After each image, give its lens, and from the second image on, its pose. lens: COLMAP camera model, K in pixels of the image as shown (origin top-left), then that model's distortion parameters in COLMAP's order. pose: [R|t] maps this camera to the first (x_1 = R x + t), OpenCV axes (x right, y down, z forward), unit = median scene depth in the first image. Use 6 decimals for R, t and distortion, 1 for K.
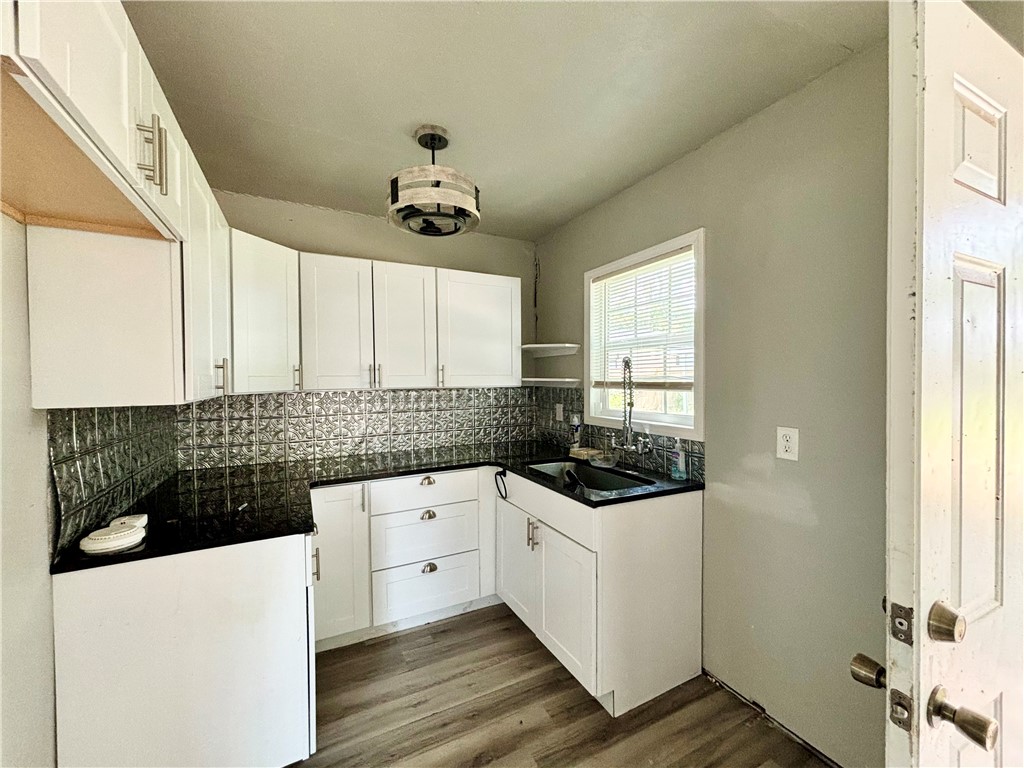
lens RADIAL K [[415.0, 0, 512.0], [0, 415.0, 384.0], [0, 0, 1]] dist [0.000495, 0.000017]
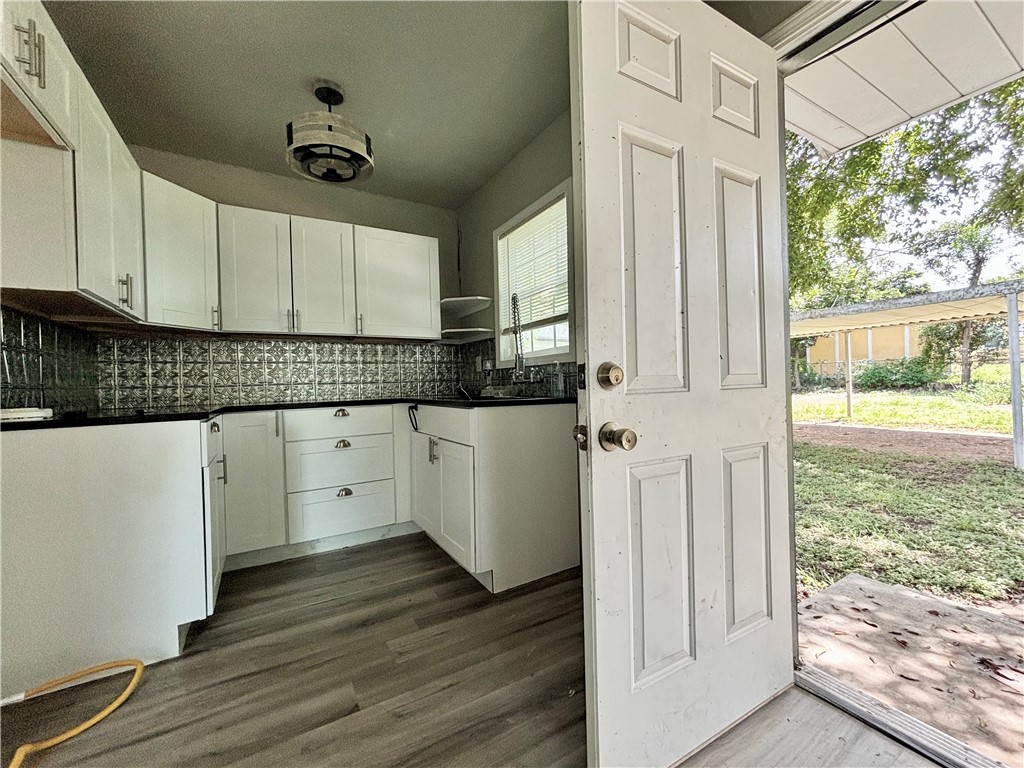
lens RADIAL K [[415.0, 0, 512.0], [0, 415.0, 384.0], [0, 0, 1]] dist [0.000495, 0.000017]
pose [[0.997951, -0.019313, 0.060993, 0.182005], [0.020038, 0.999735, -0.011301, 0.182704], [-0.060758, 0.012500, 0.998074, -0.120584]]
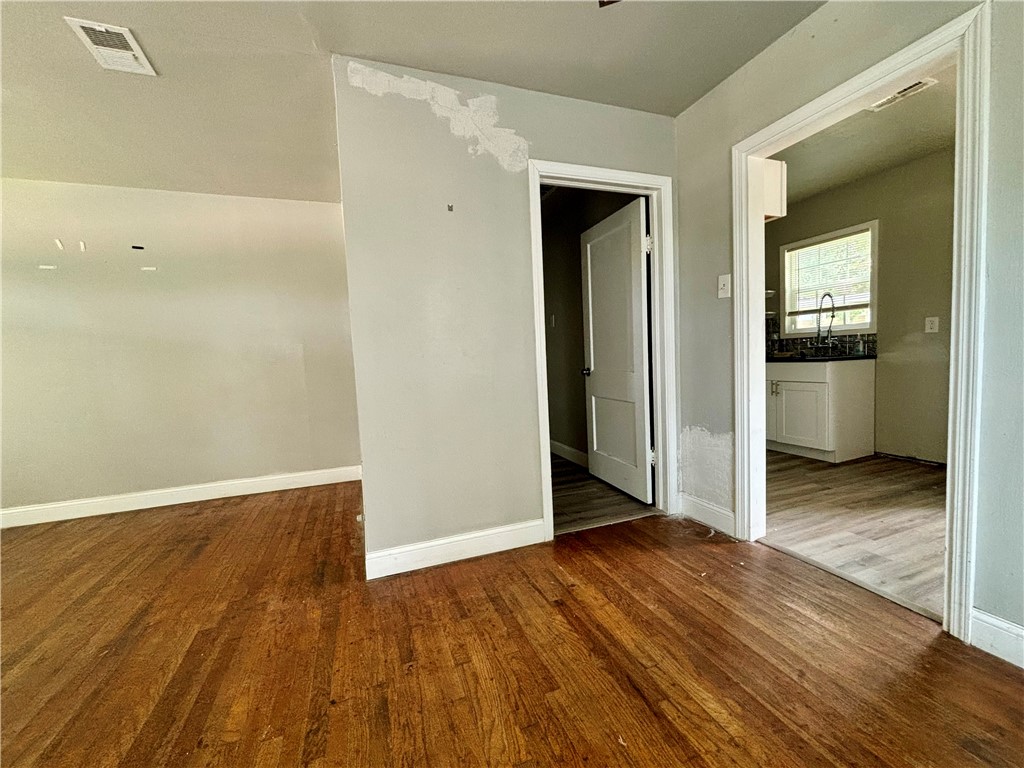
lens RADIAL K [[415.0, 0, 512.0], [0, 415.0, 384.0], [0, 0, 1]] dist [0.000495, 0.000017]
pose [[0.993646, -0.031309, -0.108108, -0.877229], [0.037555, 0.997711, 0.056227, 0.174620], [0.106101, -0.059930, 0.992548, -0.947971]]
